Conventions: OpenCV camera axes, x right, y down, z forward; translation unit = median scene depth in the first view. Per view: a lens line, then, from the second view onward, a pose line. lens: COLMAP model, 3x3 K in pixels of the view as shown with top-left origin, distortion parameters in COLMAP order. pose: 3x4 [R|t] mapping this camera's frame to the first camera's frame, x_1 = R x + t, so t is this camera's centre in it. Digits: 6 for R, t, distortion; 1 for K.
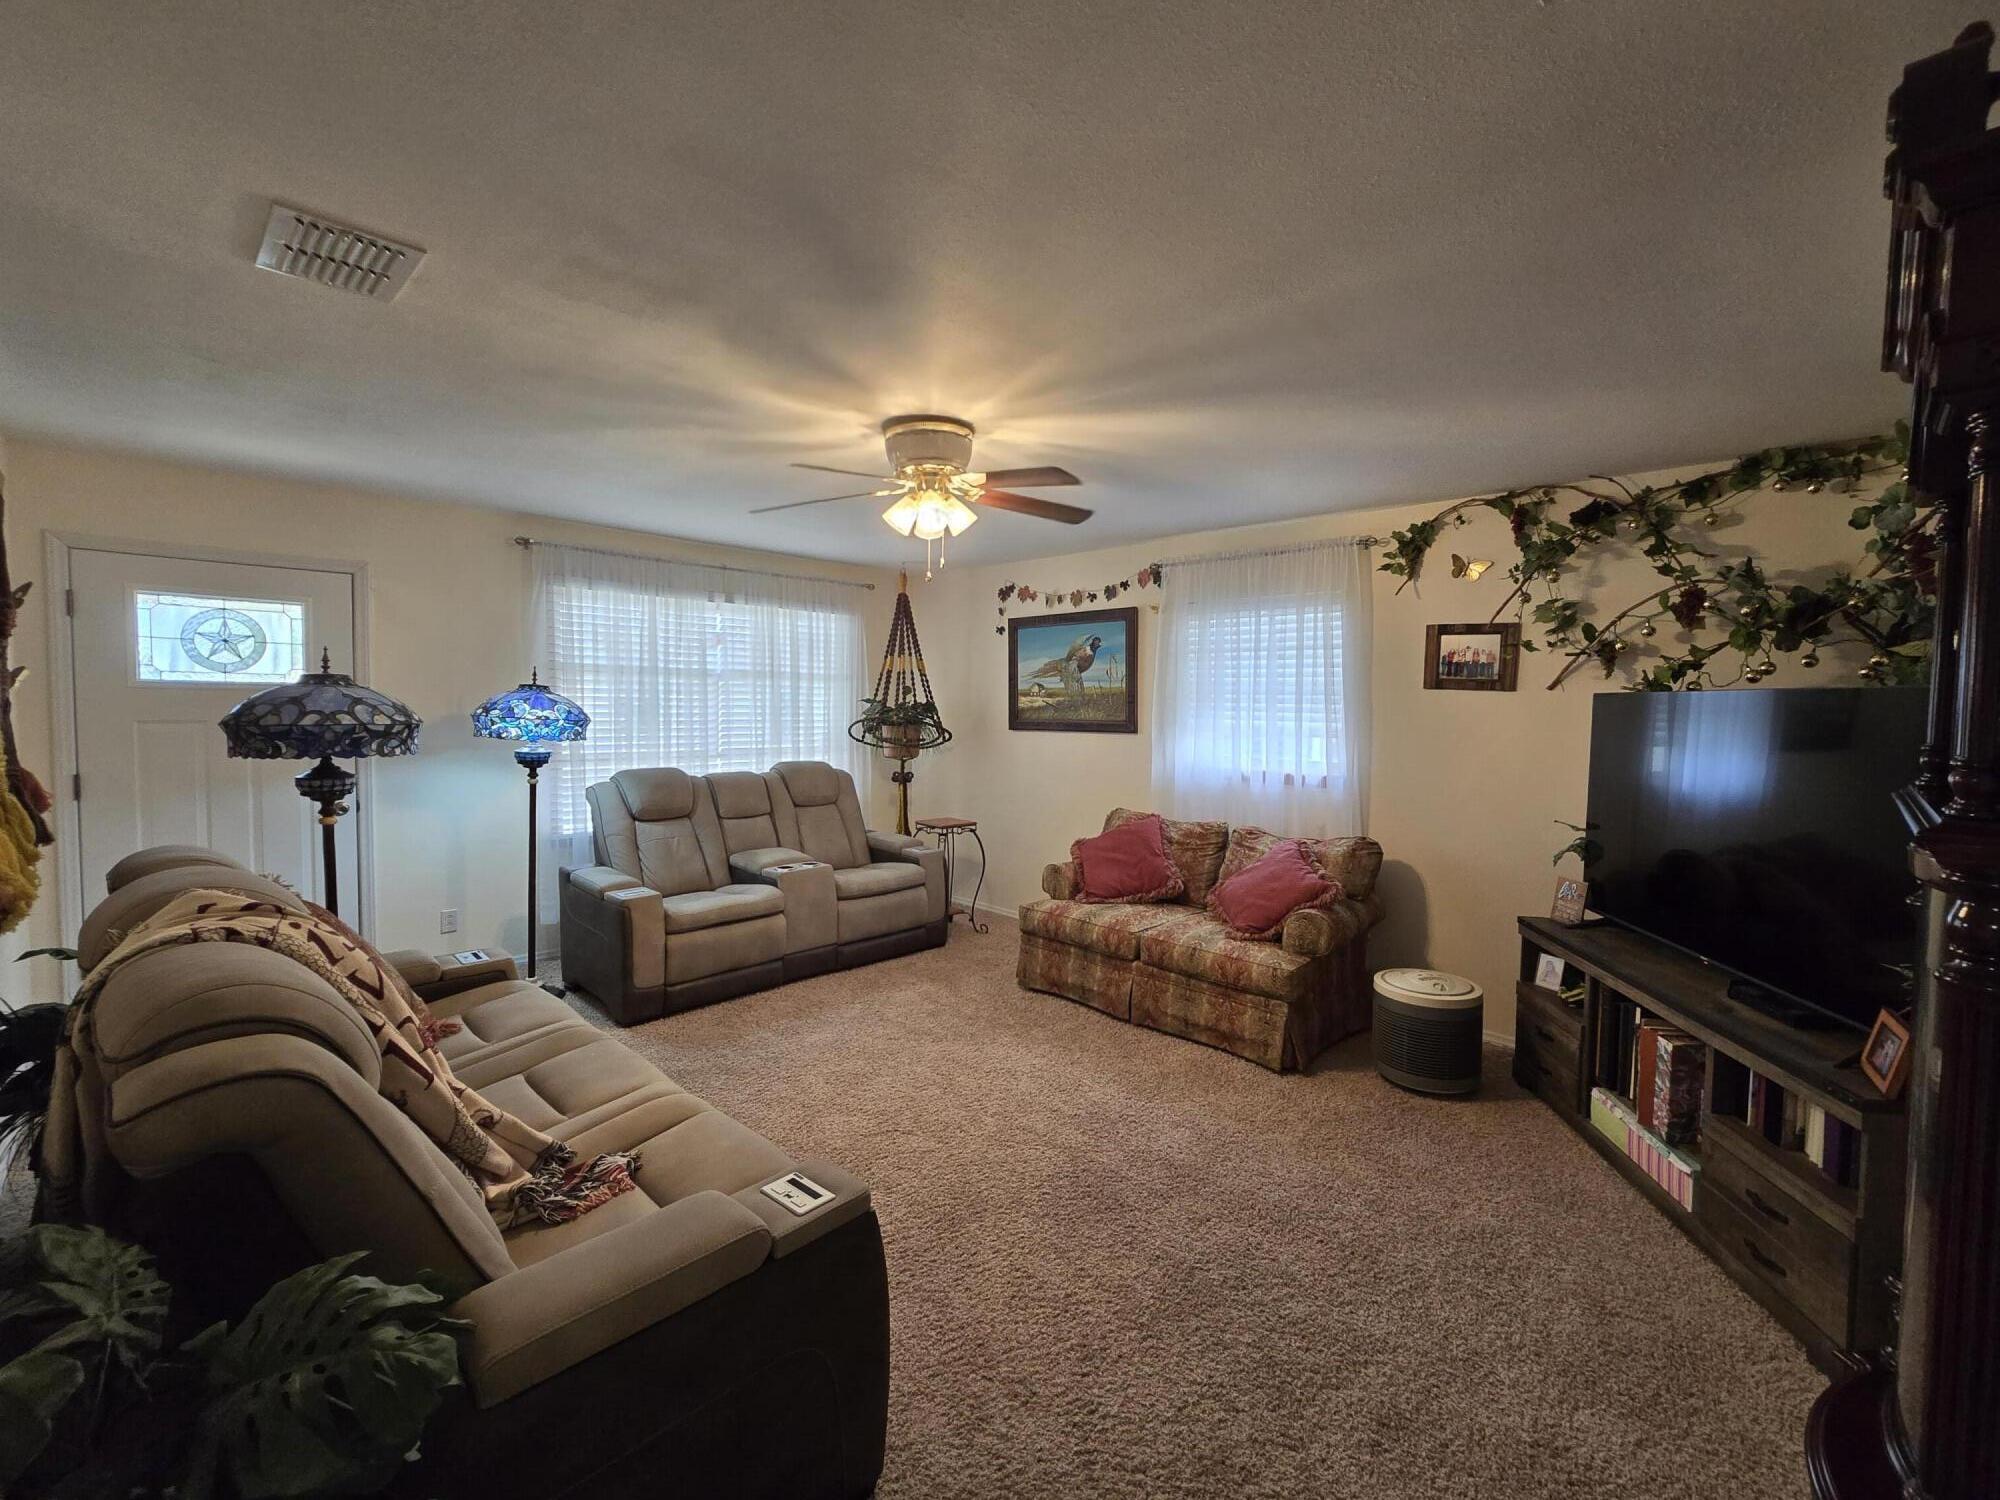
lens RADIAL K [[826.6, 0, 994.8], [0, 826.6, 745.3], [0, 0, 1]] dist [0.001028, 0.001732]
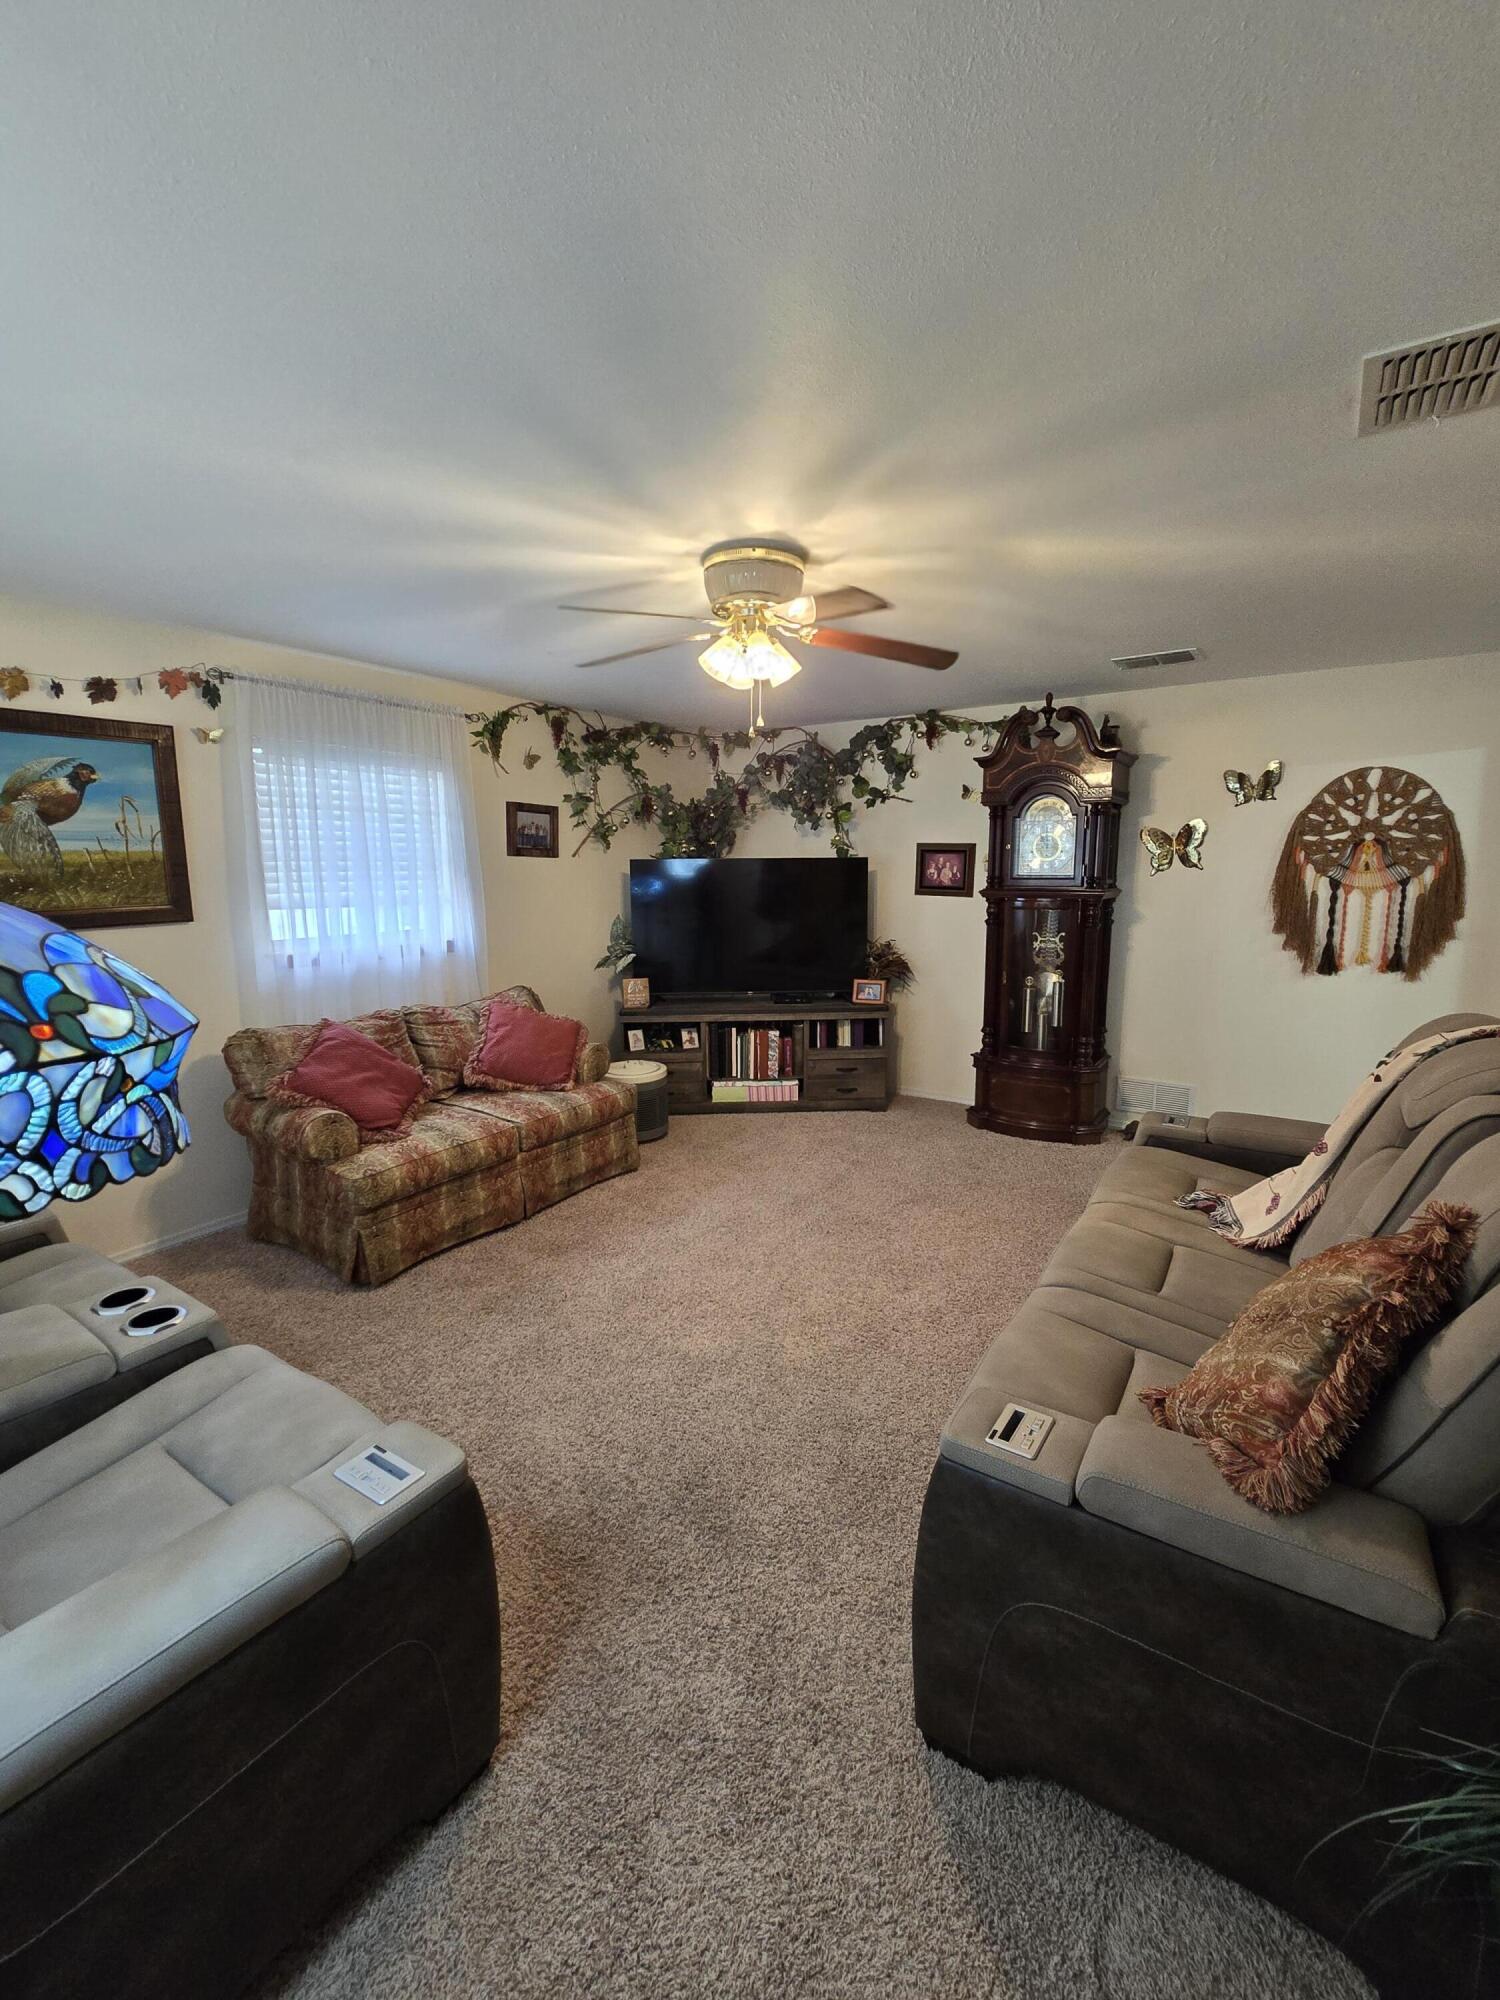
lens RADIAL K [[826.6, 0, 746.9], [0, 826.6, 993.9], [0, 0, 1]] dist [0.001028, 0.001732]
pose [[-0.155931, -0.170343, 0.972969, -0.728365], [0.053124, 0.982146, 0.180464, -0.069151], [-0.986338, 0.079828, -0.144098, 0.847470]]
